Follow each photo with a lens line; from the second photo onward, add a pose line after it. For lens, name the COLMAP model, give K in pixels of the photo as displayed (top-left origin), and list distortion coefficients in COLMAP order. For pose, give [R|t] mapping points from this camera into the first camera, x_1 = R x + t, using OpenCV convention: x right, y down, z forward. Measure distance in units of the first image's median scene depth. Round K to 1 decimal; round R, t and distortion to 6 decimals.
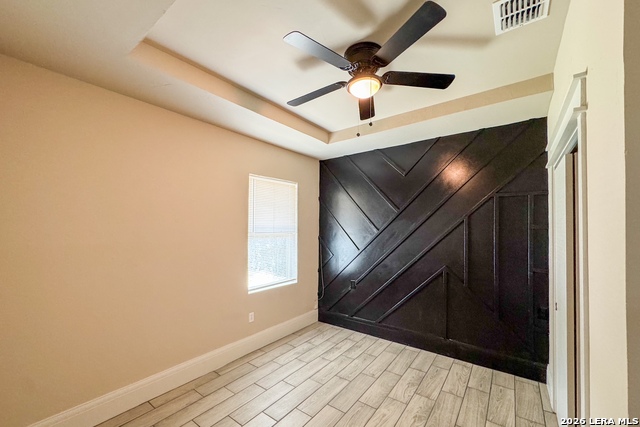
lens RADIAL K [[257.5, 0, 321.3], [0, 257.5, 224.4], [0, 0, 1]] dist [-0.000236, 0.000021]
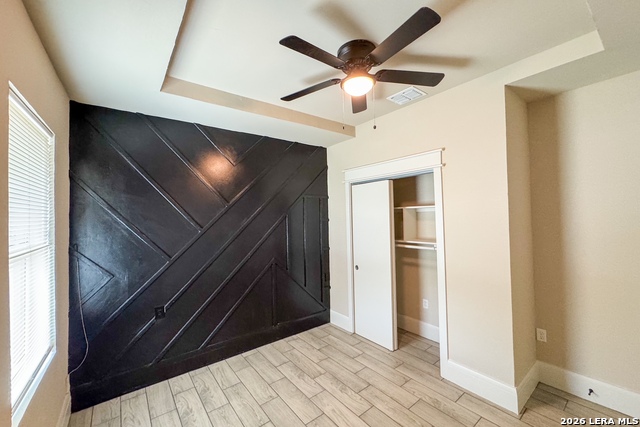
lens RADIAL K [[256.0, 0, 317.0], [0, 256.0, 211.3], [0, 0, 1]] dist [-0.000611, 0.000048]
pose [[0.276897, 0.006632, 0.960877, -0.543700], [0.015367, 0.999818, -0.011329, -0.019091], [-0.960777, 0.017903, 0.276745, 0.569996]]
